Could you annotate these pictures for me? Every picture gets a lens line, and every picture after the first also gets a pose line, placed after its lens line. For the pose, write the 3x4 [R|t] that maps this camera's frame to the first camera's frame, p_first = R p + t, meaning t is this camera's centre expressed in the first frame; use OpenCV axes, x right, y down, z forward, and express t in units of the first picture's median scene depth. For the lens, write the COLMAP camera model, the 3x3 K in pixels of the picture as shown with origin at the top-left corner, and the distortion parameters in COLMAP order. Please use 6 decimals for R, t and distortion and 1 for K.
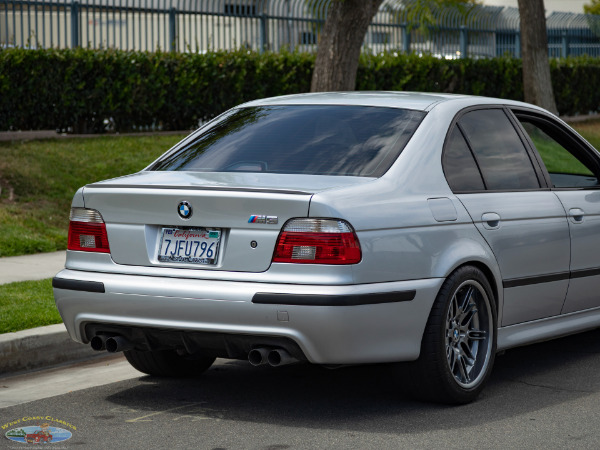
lens RADIAL K [[1917.3, 0, 303.1], [0, 1917.3, 231.1], [0, 0, 1]] dist [-0.005230, 0.000000]
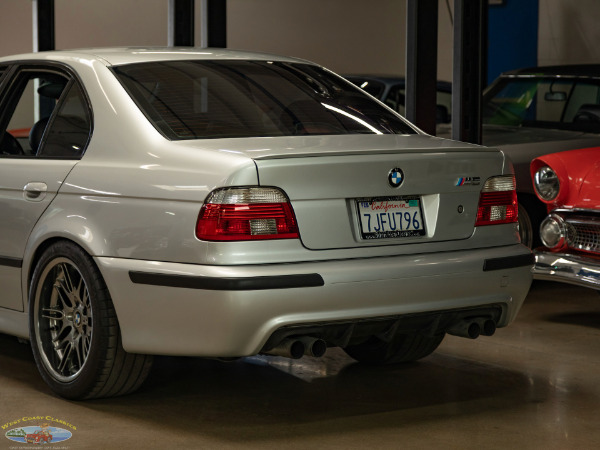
lens RADIAL K [[1870.6, 0, 325.7], [0, 1870.6, 187.6], [0, 0, 1]] dist [-0.022086, 0.000000]
pose [[0.383466, -0.059493, 0.921637, -0.859742], [0.066155, 0.997129, 0.036841, -0.039942], [-0.921182, 0.046843, 0.386301, 0.698505]]
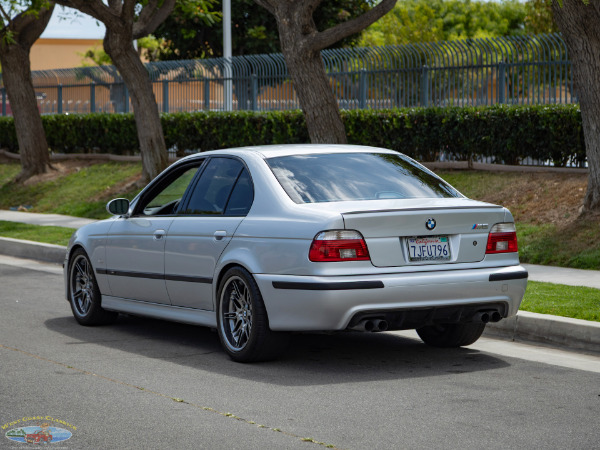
lens RADIAL K [[1736.3, 0, 276.1], [0, 1736.3, 234.7], [0, 0, 1]] dist [0.058634, 0.000000]
pose [[0.513017, -0.053719, 0.856696, -1.242301], [0.079369, 0.996733, 0.014971, -0.031725], [-0.854701, 0.060314, 0.515605, 0.423880]]
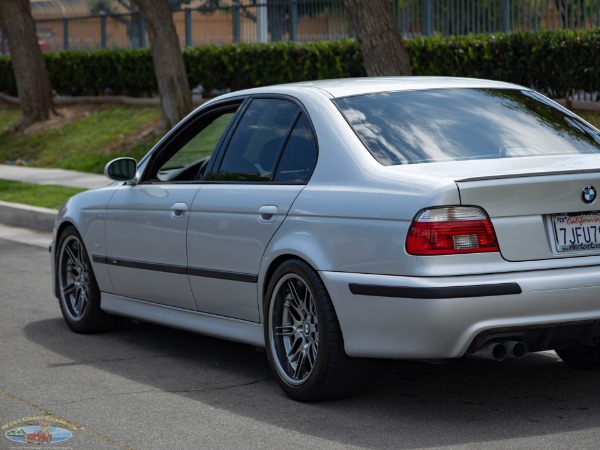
lens RADIAL K [[1917.3, 0, 299.5], [0, 1917.3, 226.0], [0, 0, 1]] dist [-0.005230, 0.000000]
pose [[0.518316, -0.079462, 0.851490, -0.948528], [0.092699, 0.995028, 0.036429, -0.043324], [-0.850151, 0.060050, 0.523104, 0.623077]]
